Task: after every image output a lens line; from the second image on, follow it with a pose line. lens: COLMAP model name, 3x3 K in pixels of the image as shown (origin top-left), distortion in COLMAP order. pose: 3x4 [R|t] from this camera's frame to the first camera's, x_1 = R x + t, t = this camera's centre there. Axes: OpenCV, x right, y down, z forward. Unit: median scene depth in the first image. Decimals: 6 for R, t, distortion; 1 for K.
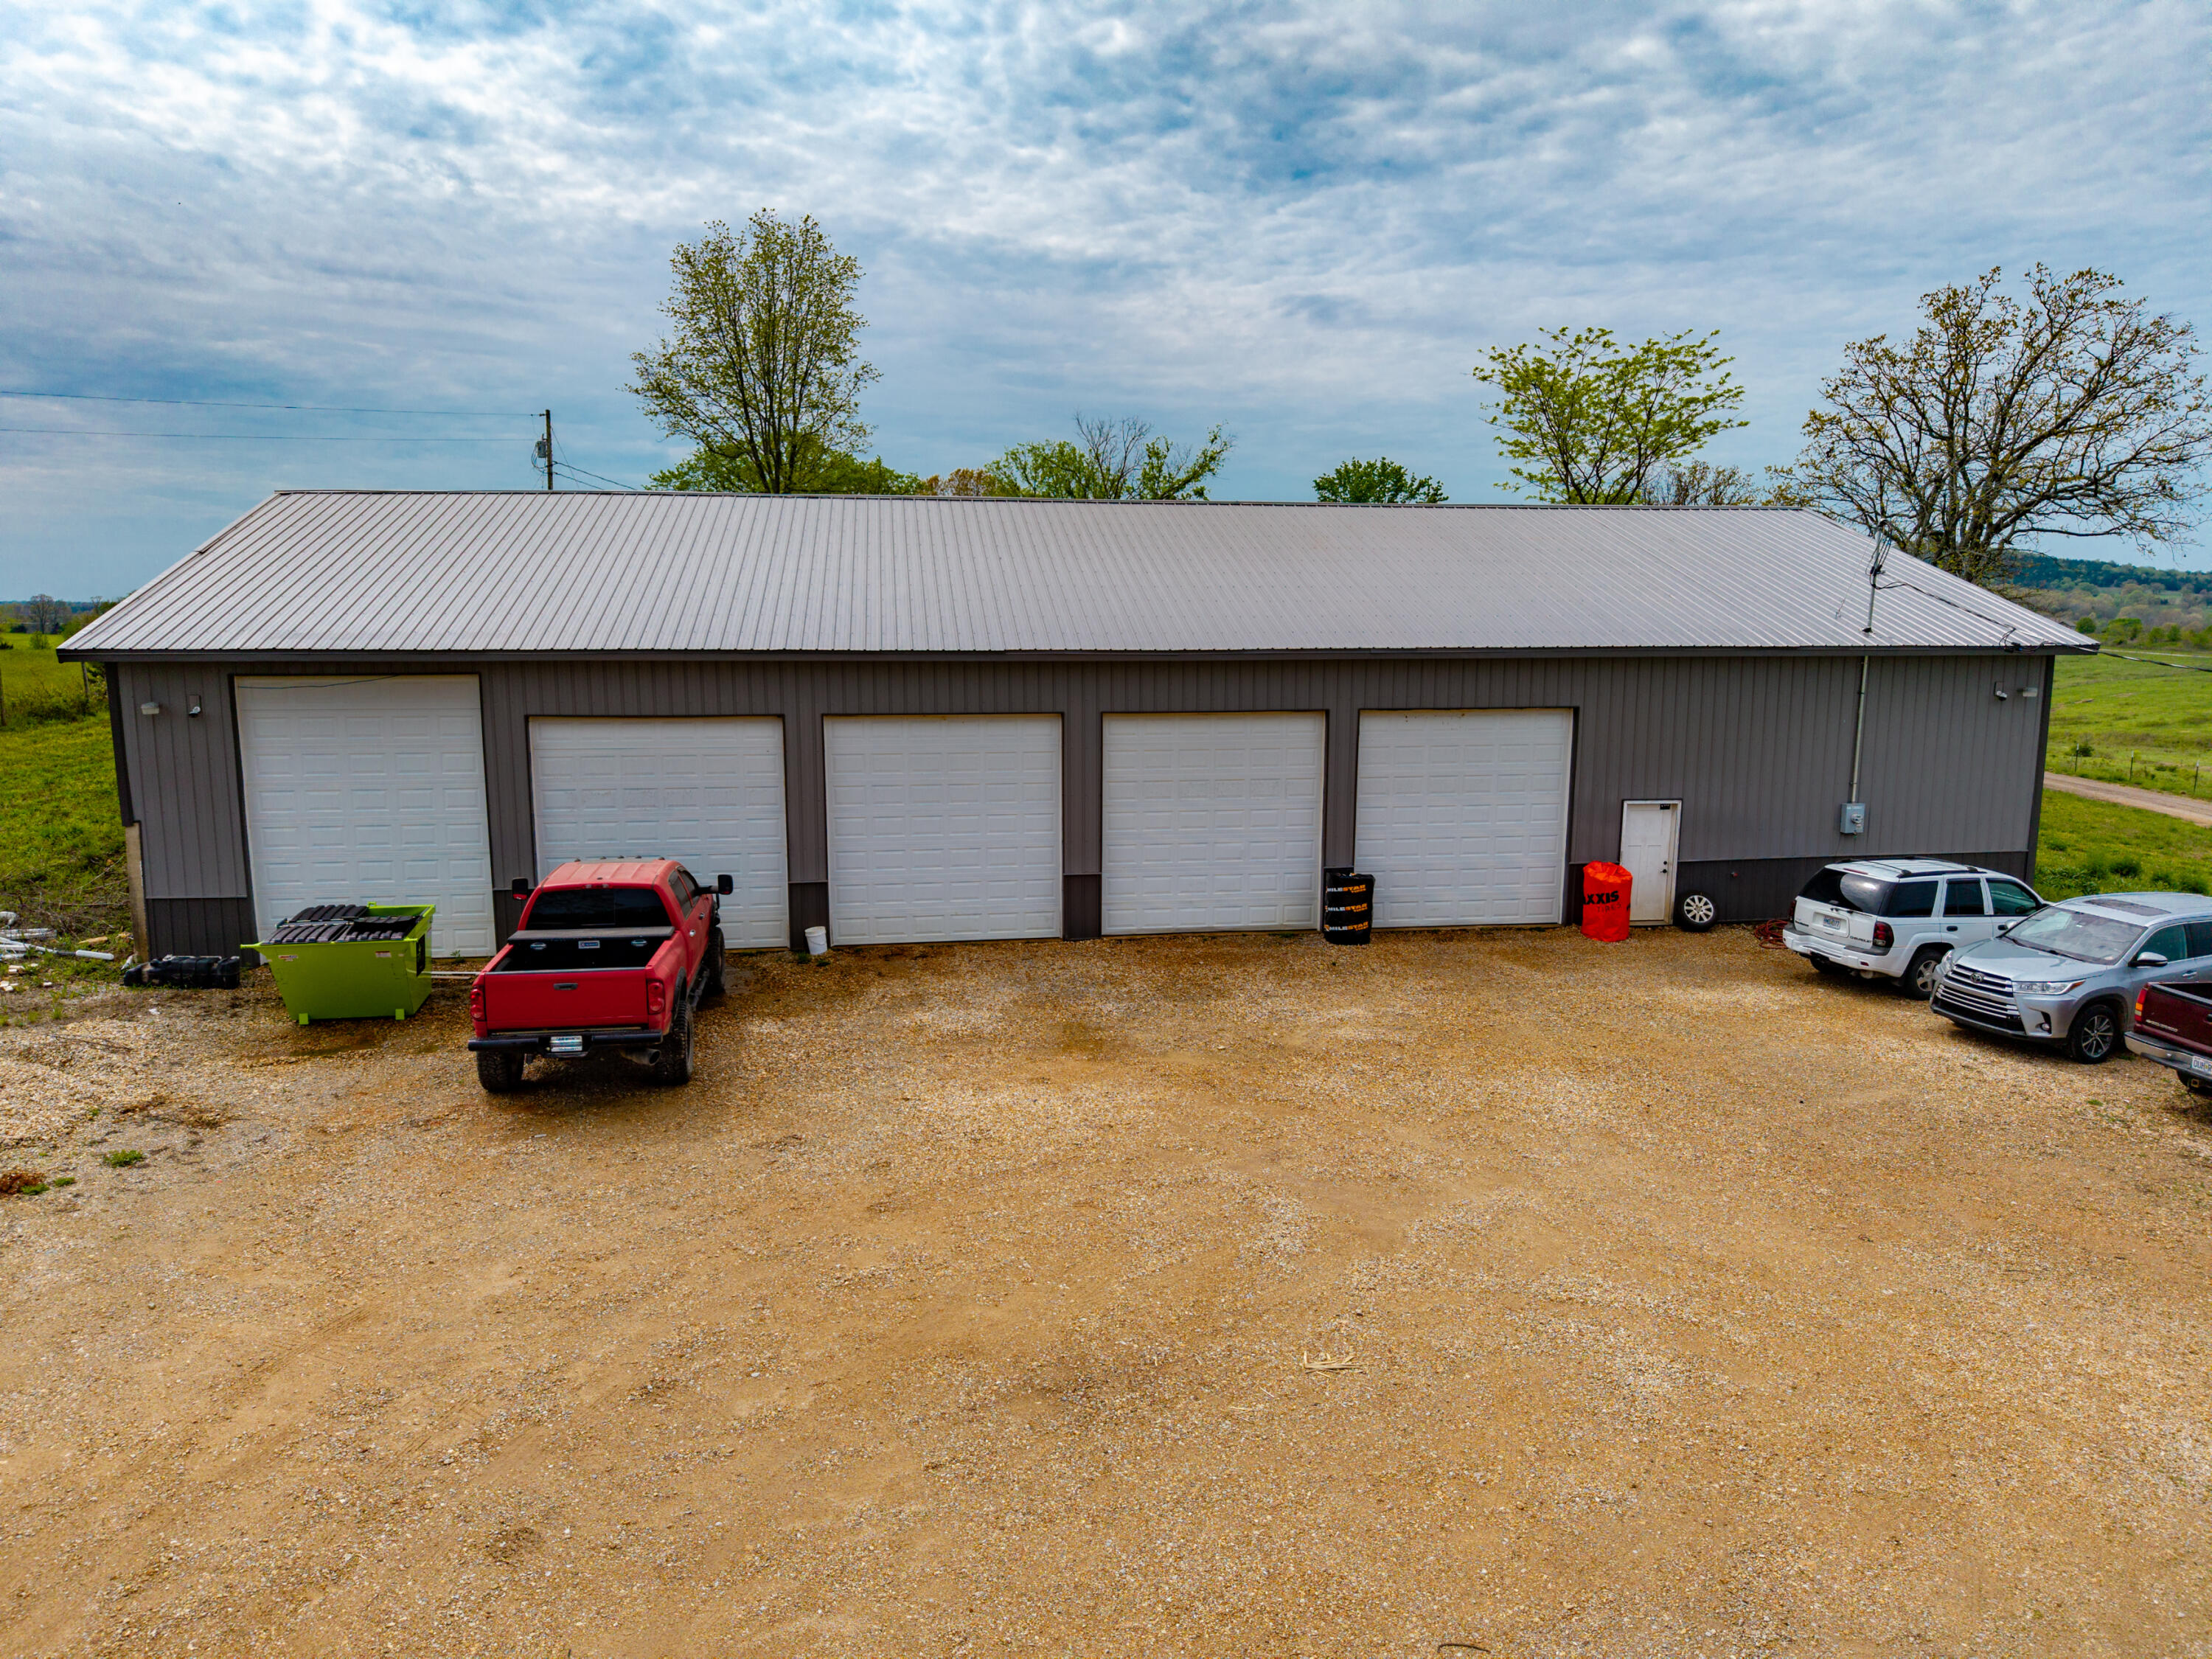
lens RADIAL K [[1482.9, 0, 1104.6], [0, 1482.9, 824.5], [0, 0, 1]] dist [0.011909, -0.009703]
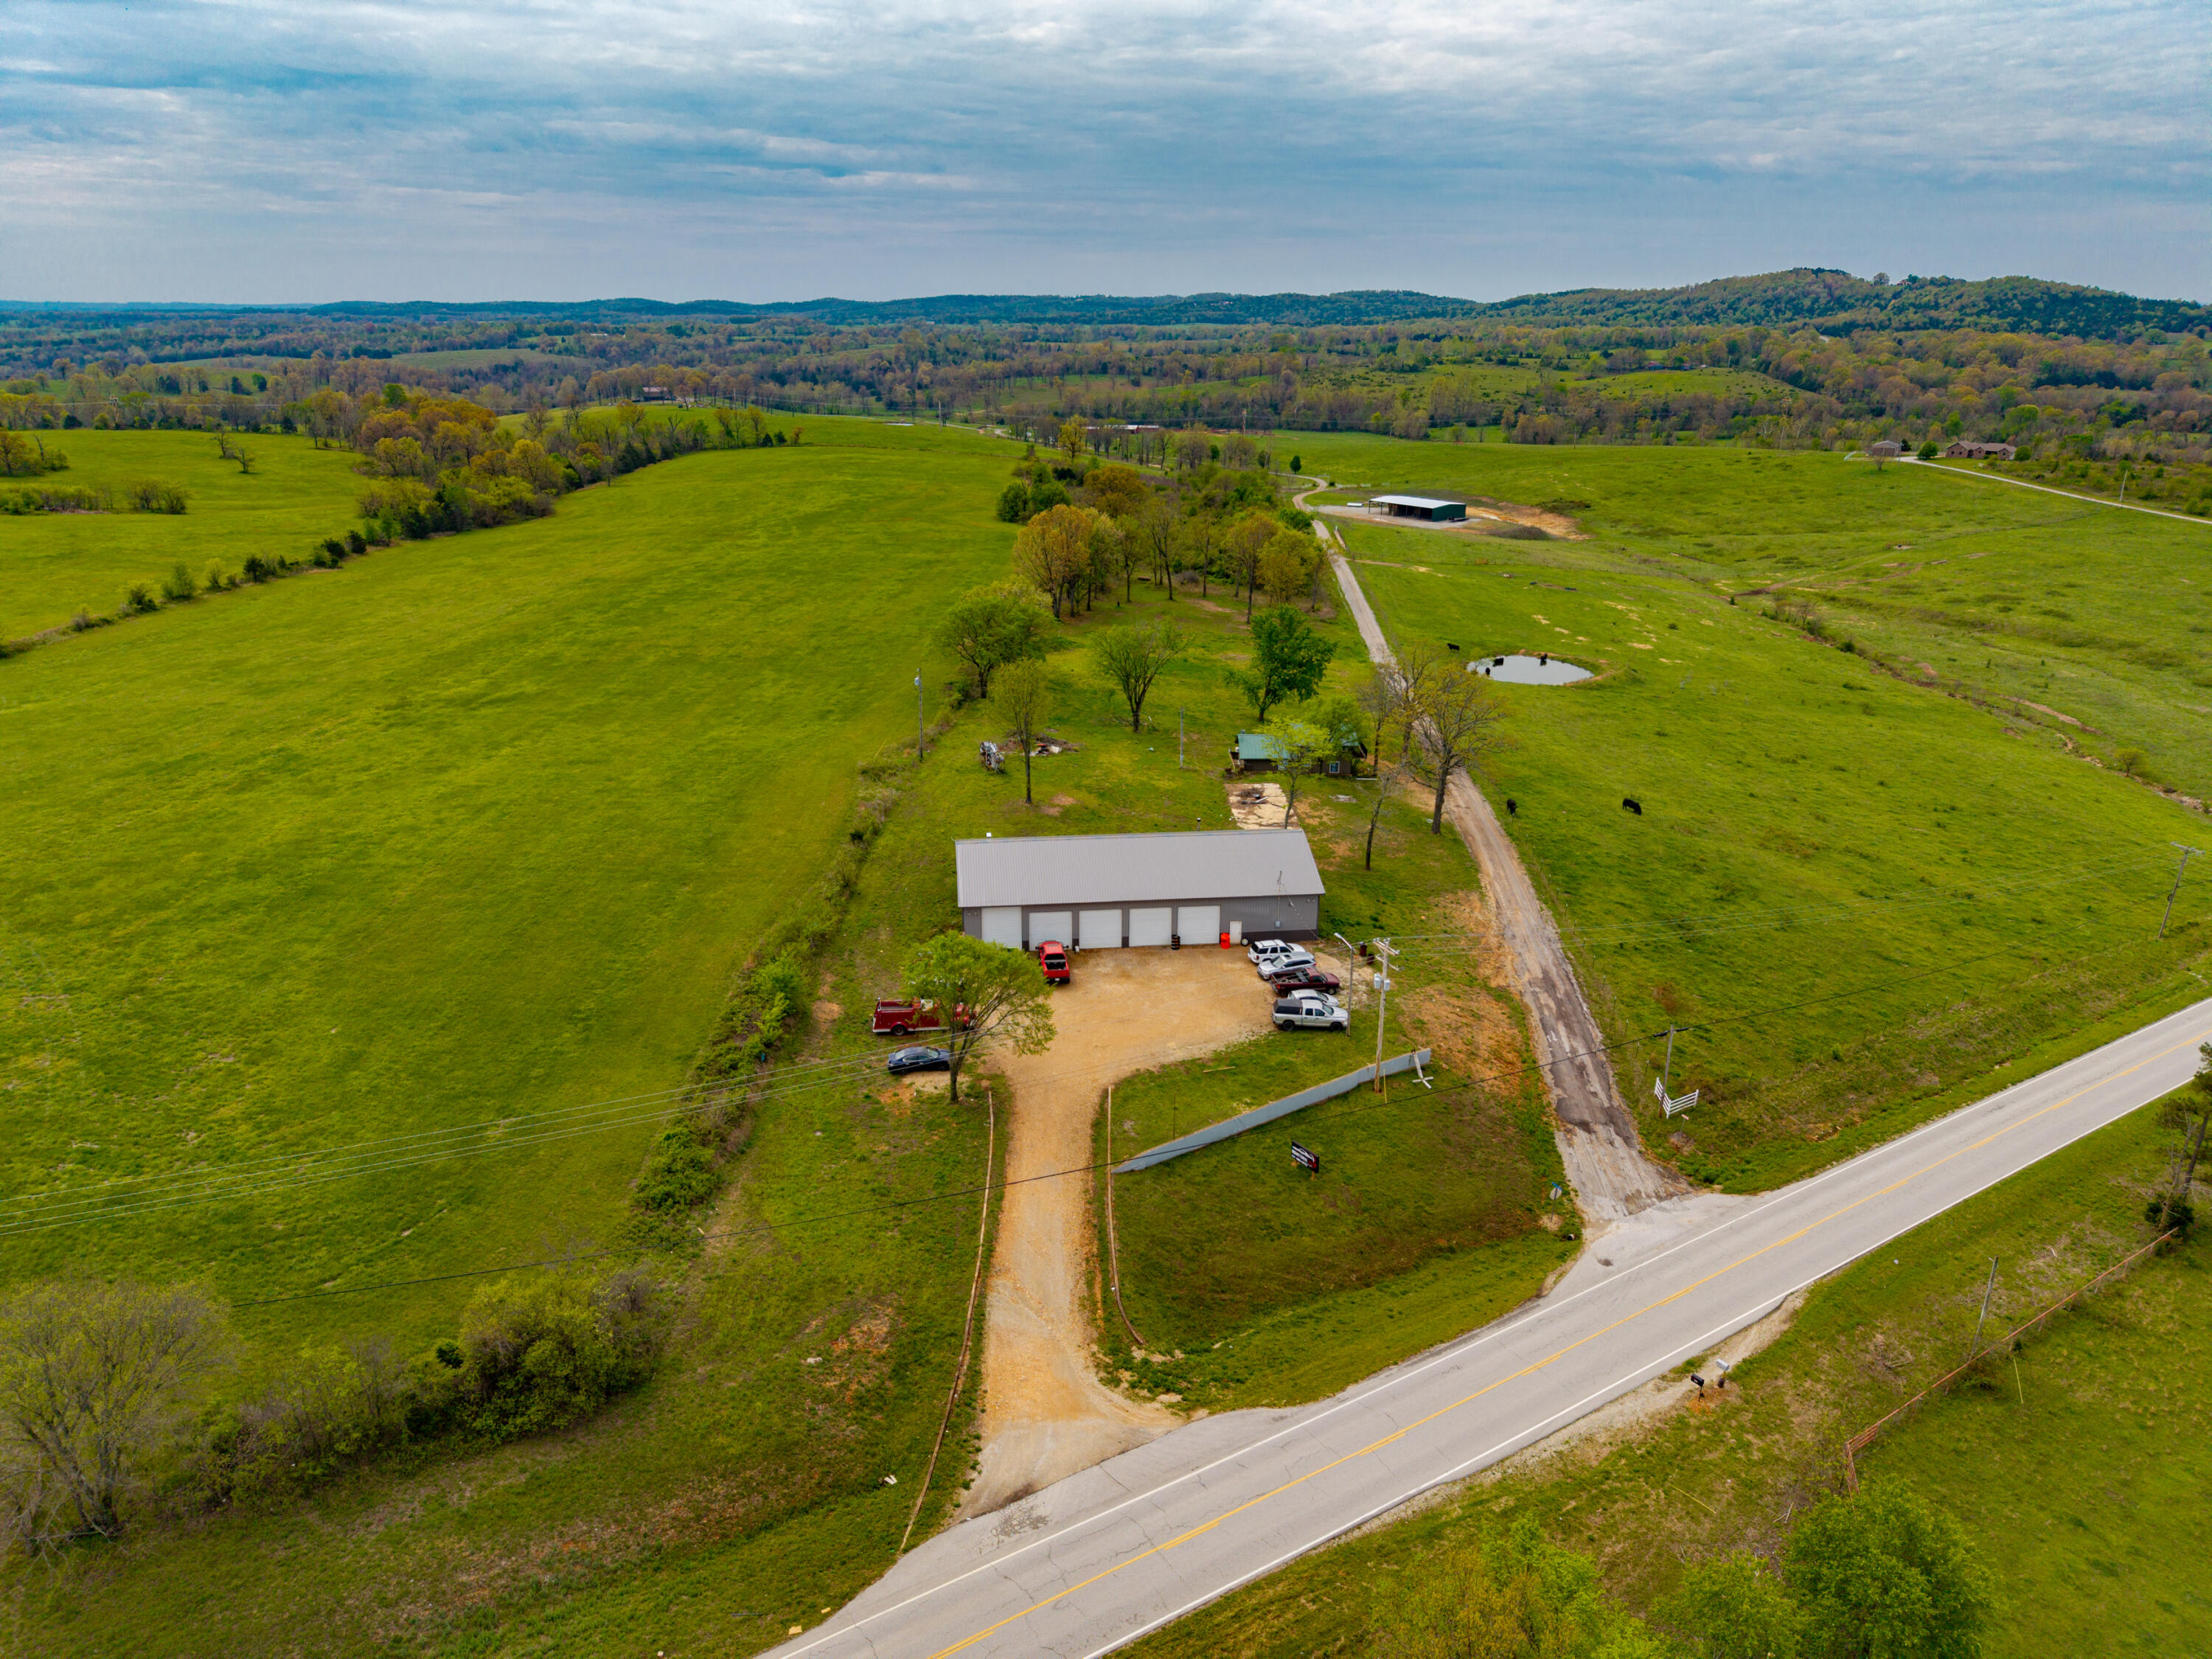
lens RADIAL K [[1506.8, 0, 1109.7], [0, 1506.8, 732.2], [0, 0, 1]] dist [0.007810, -0.002926]
pose [[0.999291, 0.012392, -0.035553, 0.113752], [-0.007756, 0.991784, 0.127687, -1.409335], [0.036843, -0.127321, 0.991177, -4.357362]]
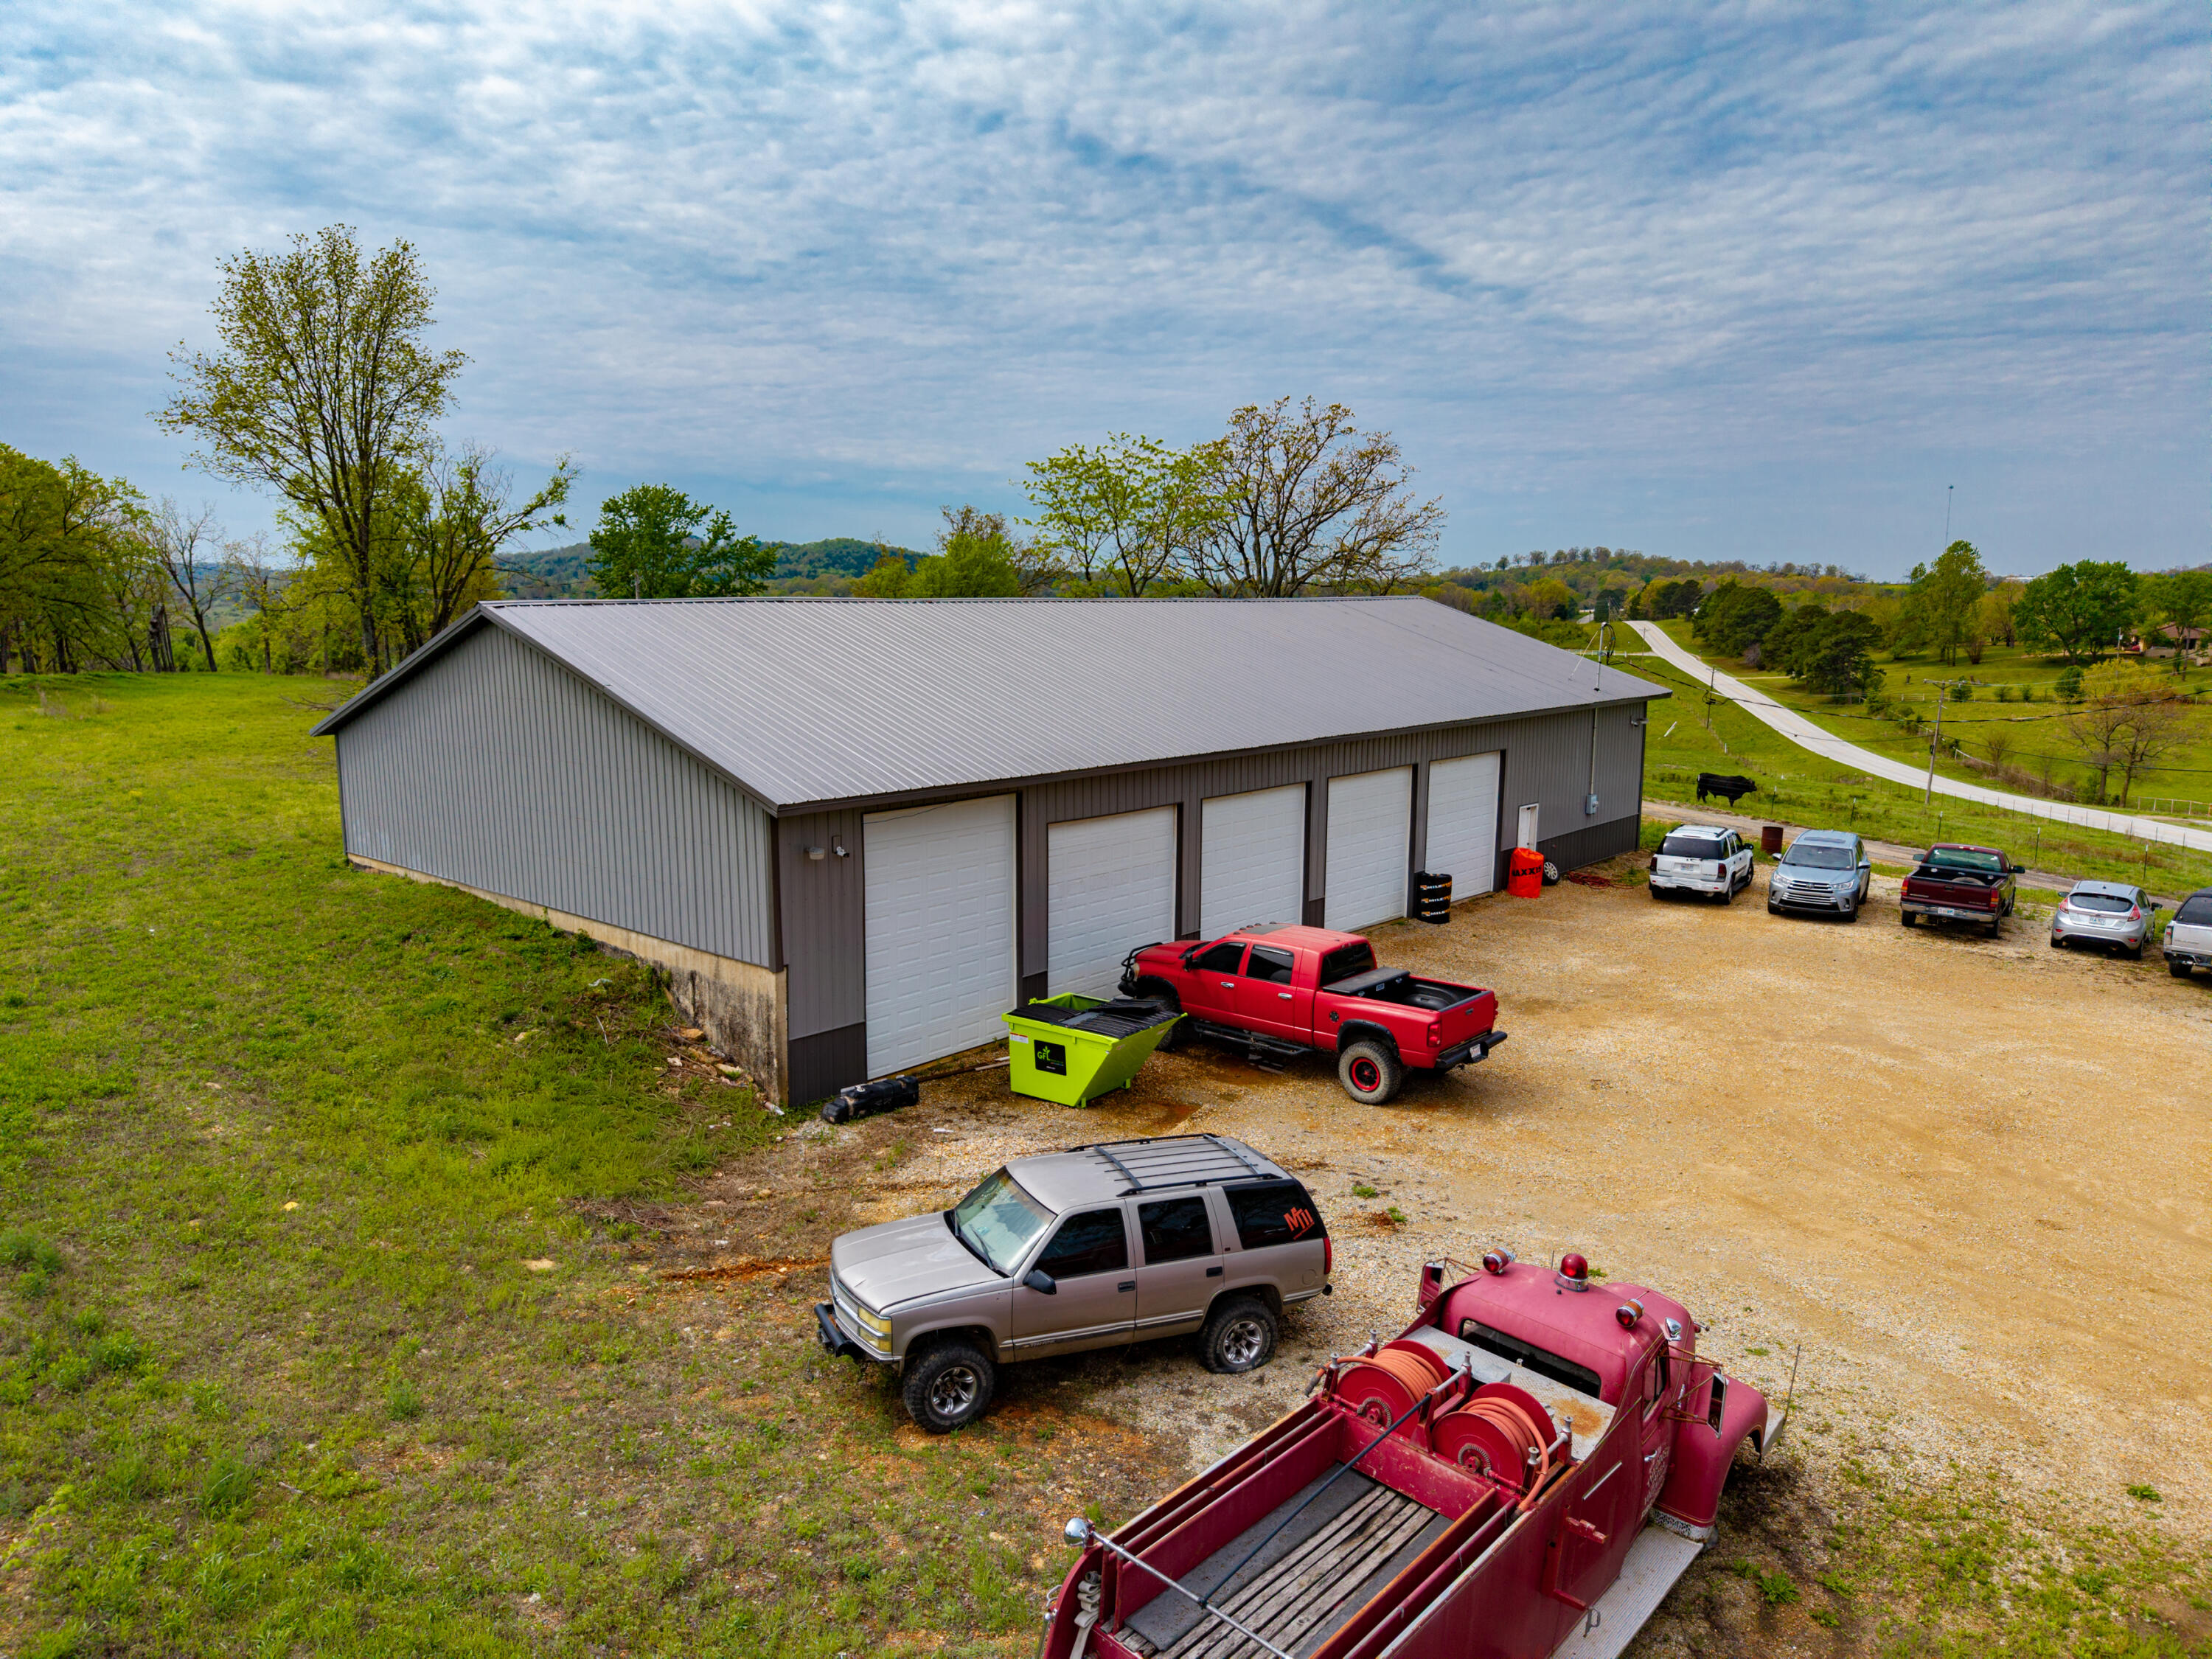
lens RADIAL K [[1482.9, 0, 1104.6], [0, 1482.9, 824.5], [0, 0, 1]] dist [0.011909, -0.009703]
pose [[0.776080, -0.100340, 0.622601, -0.994904], [0.096207, 0.994543, 0.040360, -0.106405], [-0.623253, 0.028576, 0.781498, 0.067823]]
